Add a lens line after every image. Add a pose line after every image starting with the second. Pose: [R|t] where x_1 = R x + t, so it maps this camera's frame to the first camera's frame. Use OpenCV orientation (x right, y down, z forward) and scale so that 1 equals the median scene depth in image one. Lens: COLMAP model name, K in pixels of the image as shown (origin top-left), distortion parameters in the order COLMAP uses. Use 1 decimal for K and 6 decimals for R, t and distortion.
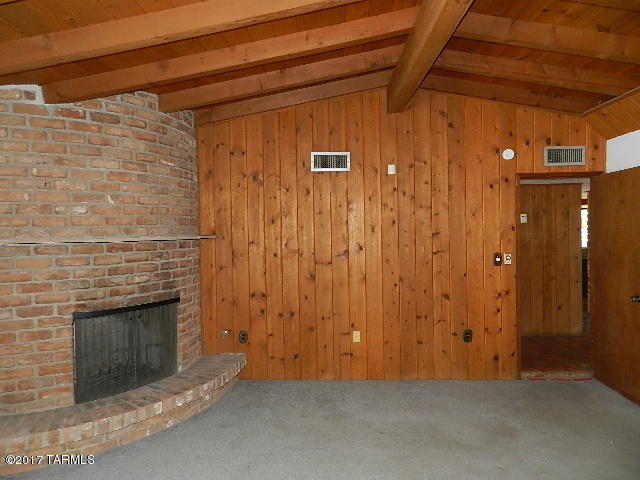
lens RADIAL K [[435.2, 0, 318.9], [0, 435.2, 242.9], [0, 0, 1]] dist [0.023134, -0.002730]
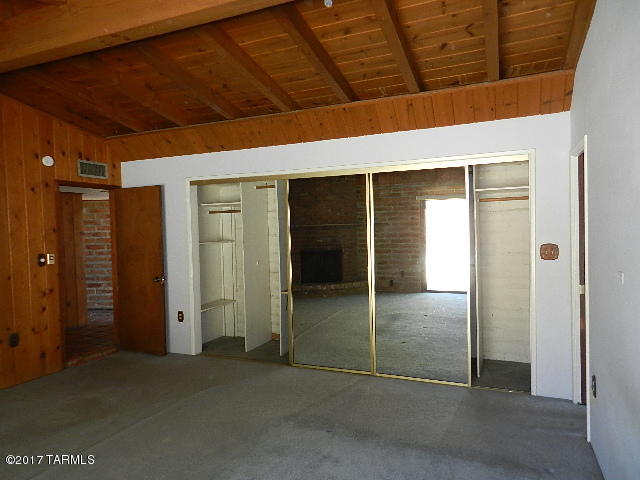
lens RADIAL K [[435.2, 0, 322.8], [0, 435.2, 239.3], [0, 0, 1]] dist [0.023134, -0.002730]
pose [[0.378453, -0.017174, 0.925461, -0.306312], [0.038815, 0.999243, 0.002671, 0.011007], [-0.924806, 0.034911, 0.378833, -0.019546]]
